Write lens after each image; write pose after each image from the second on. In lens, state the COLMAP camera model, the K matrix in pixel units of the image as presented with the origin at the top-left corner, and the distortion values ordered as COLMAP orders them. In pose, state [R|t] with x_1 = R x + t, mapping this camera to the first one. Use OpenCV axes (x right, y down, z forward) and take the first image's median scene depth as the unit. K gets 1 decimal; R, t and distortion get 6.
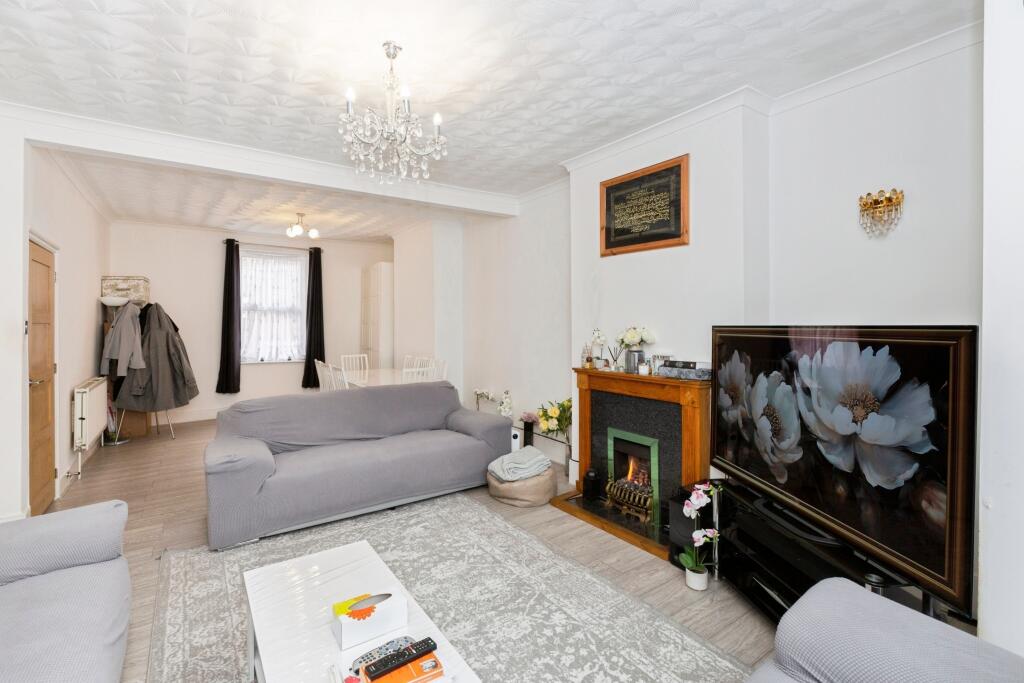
lens RADIAL K [[457.8, 0, 507.4], [0, 457.8, 326.8], [0, 0, 1]] dist [-0.015970, 0.000465]
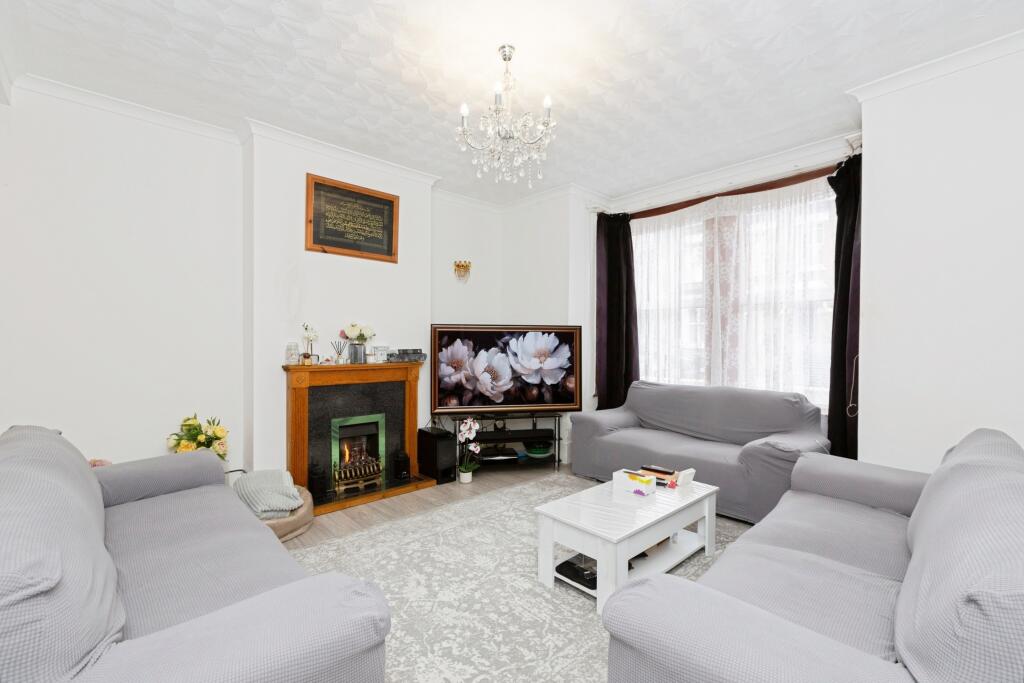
lens RADIAL K [[457.8, 0, 512.3], [0, 457.8, 342.4], [0, 0, 1]] dist [-0.015970, 0.000465]
pose [[-0.146221, -0.007253, 0.989225, -1.282893], [-0.002569, 0.999973, 0.006952, 0.055453], [-0.989249, -0.001525, -0.146236, 1.116090]]
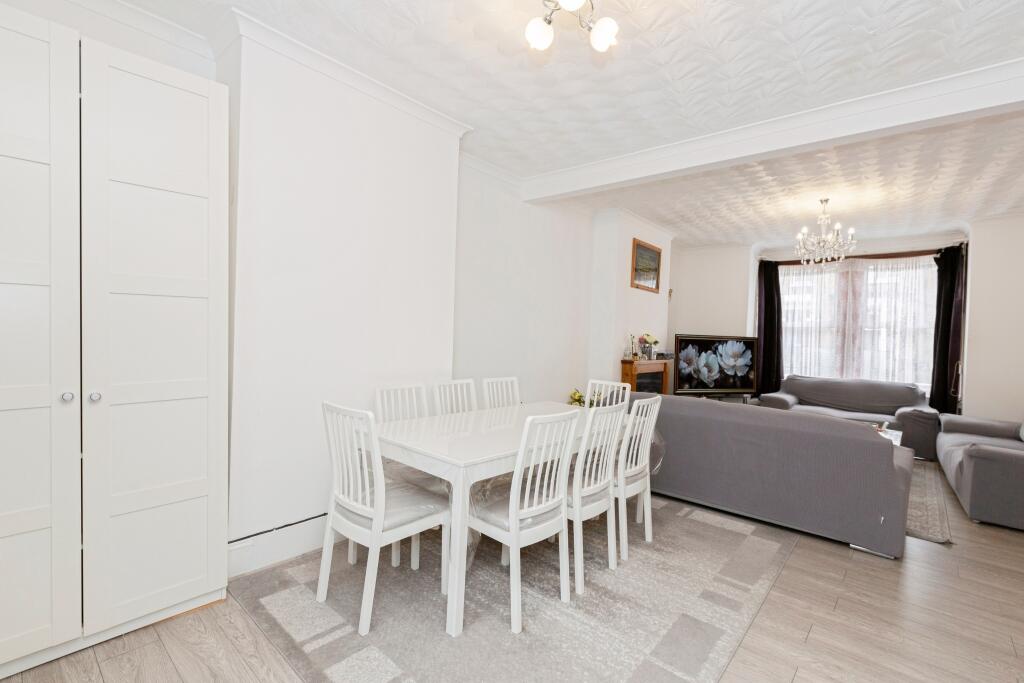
lens RADIAL K [[457.8, 0, 511.1], [0, 457.8, 333.7], [0, 0, 1]] dist [-0.015970, 0.000465]
pose [[-0.234113, -0.008233, 0.972175, -1.854798], [-0.032409, 0.999474, 0.000660, 0.024175], [-0.971669, -0.031352, -0.234257, 2.734418]]
